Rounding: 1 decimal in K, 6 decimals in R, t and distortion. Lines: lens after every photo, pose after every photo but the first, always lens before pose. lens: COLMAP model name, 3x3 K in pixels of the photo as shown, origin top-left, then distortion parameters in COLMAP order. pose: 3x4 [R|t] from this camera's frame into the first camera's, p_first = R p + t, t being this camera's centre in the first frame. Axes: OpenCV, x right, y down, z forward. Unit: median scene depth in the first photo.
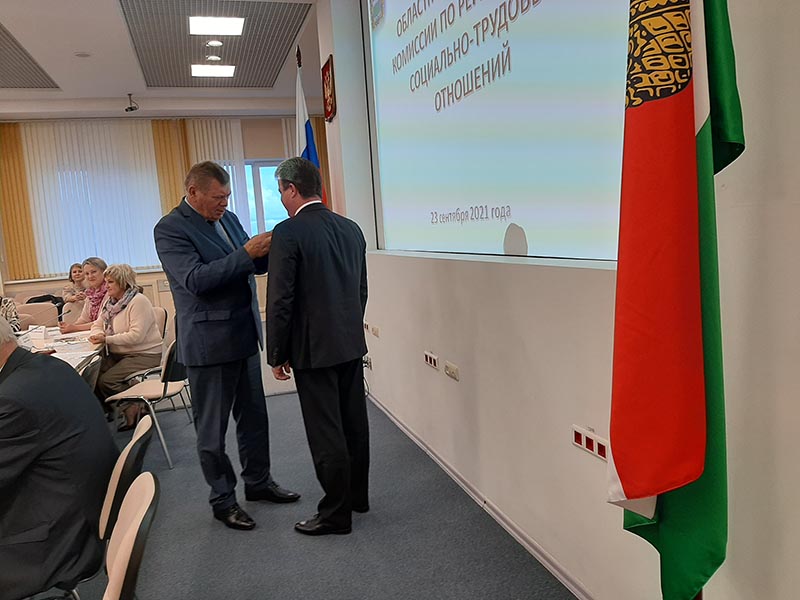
lens RADIAL K [[605.2, 0, 416.0], [0, 605.2, 317.0], [0, 0, 1]] dist [0.035194, -0.050131]
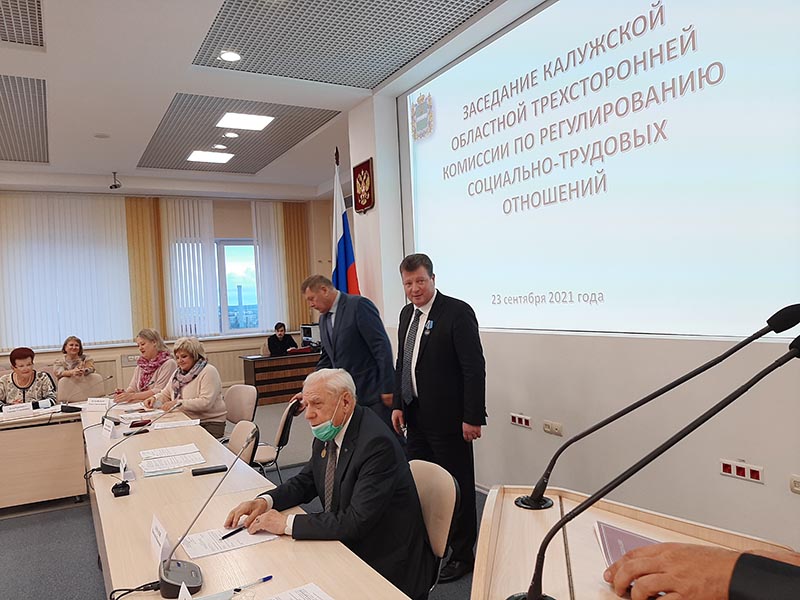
lens RADIAL K [[605.2, 0, 408.7], [0, 605.2, 315.1], [0, 0, 1]] dist [0.035194, -0.050131]
pose [[0.982073, 0.022906, 0.187103, -0.282511], [0.003005, 0.990560, -0.137046, 0.020214], [-0.188476, 0.135151, 0.972734, -0.086313]]
